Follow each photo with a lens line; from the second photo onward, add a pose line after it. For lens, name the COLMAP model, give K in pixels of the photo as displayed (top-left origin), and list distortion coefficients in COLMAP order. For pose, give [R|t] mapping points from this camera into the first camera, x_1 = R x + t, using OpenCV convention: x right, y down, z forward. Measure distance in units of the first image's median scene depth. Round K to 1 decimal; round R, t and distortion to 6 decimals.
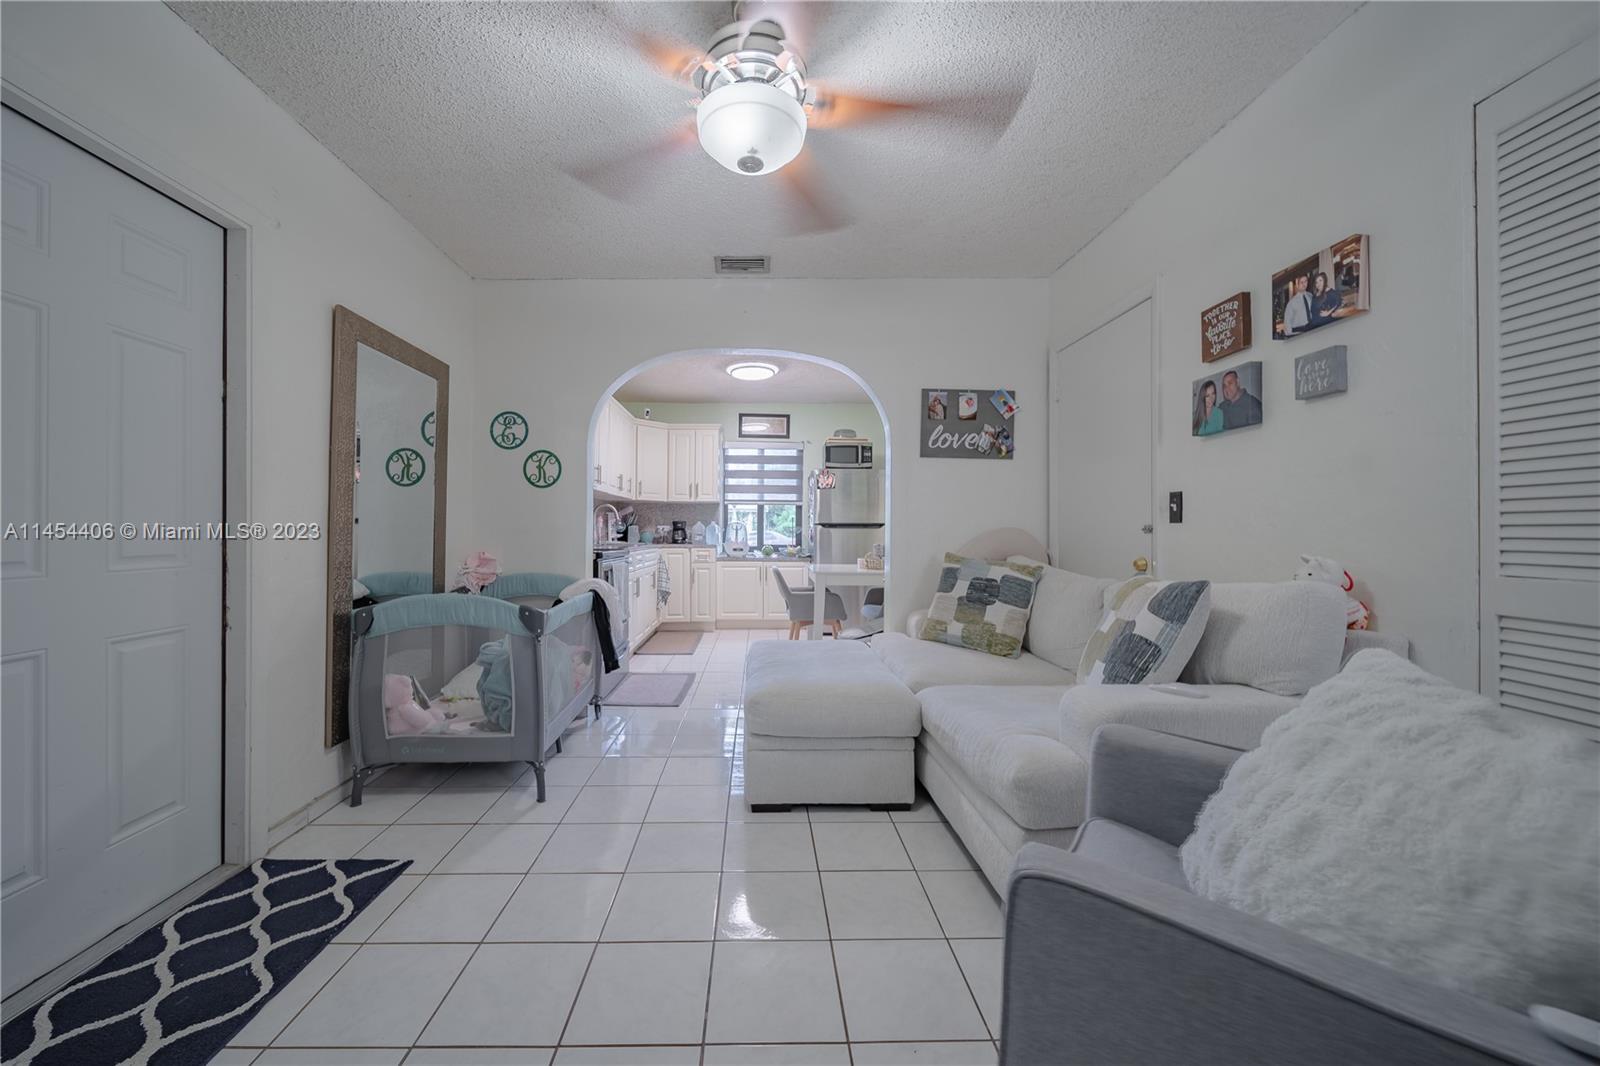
lens RADIAL K [[681.8, 0, 797.6], [0, 681.8, 526.6], [0, 0, 1]] dist [0.002229, -0.000099]
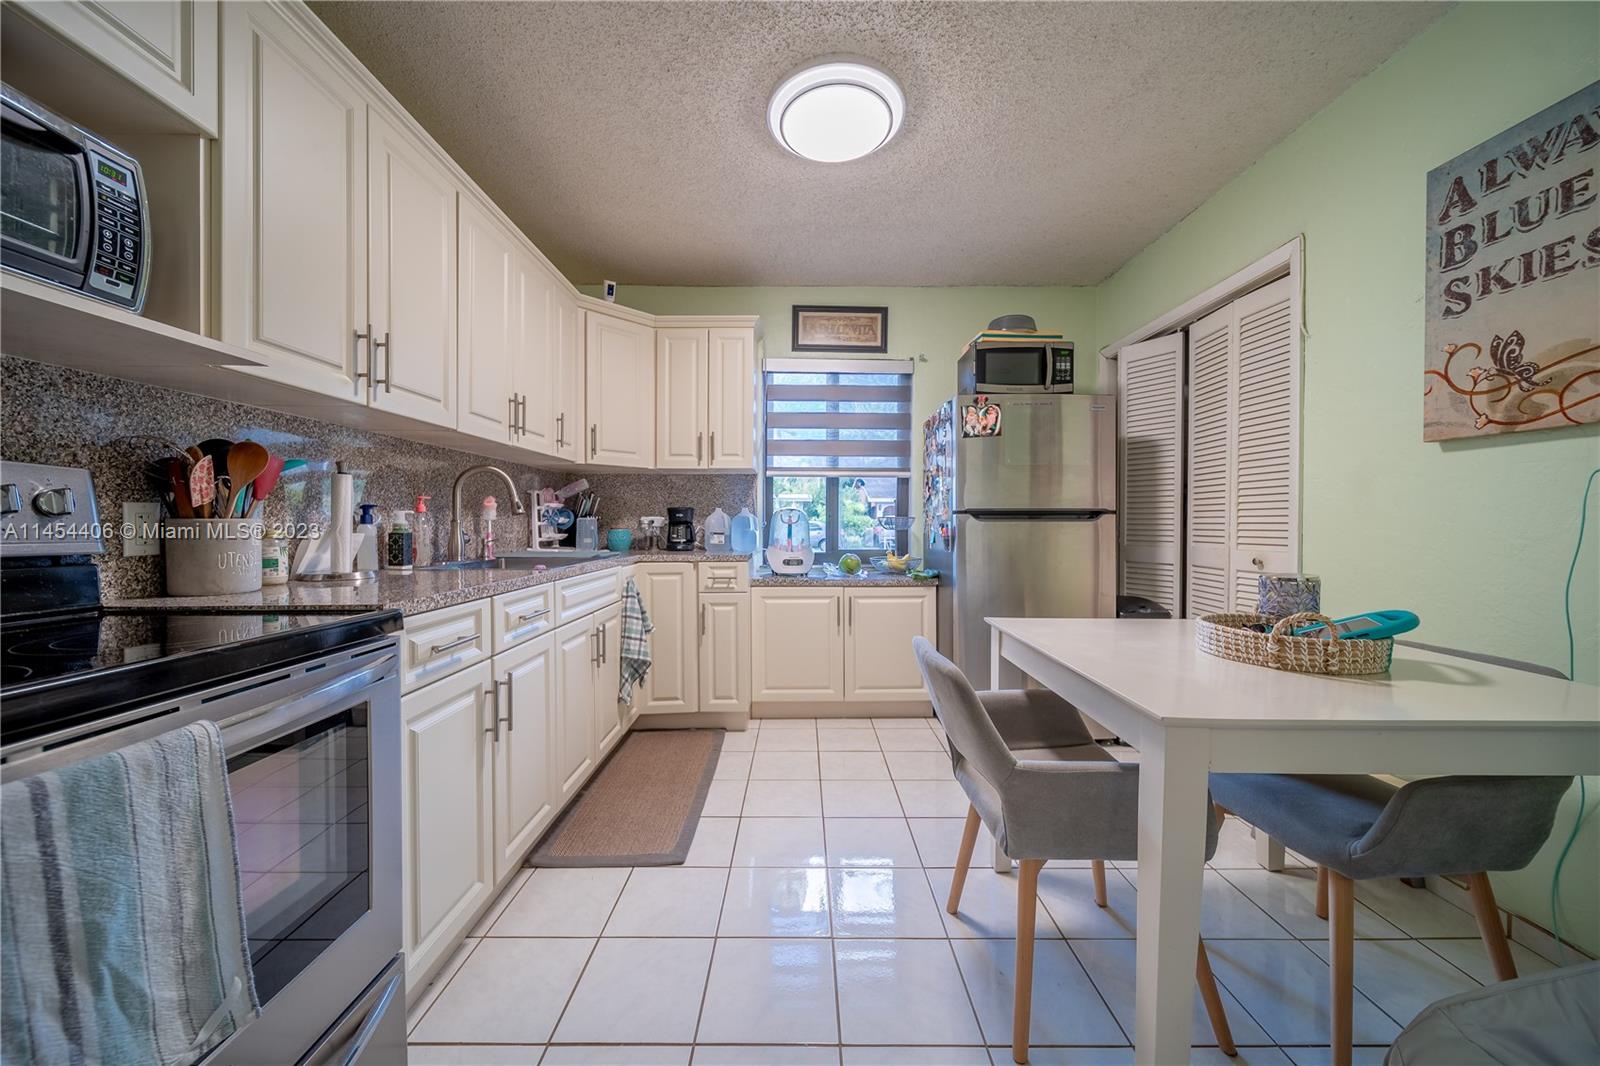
lens RADIAL K [[681.8, 0, 801.8], [0, 681.8, 530.6], [0, 0, 1]] dist [0.002229, -0.000099]
pose [[0.998425, -0.003052, -0.056021, -0.051582], [0.004284, 0.999752, 0.021871, -0.001386], [0.055941, -0.022076, 0.998190, 0.484414]]
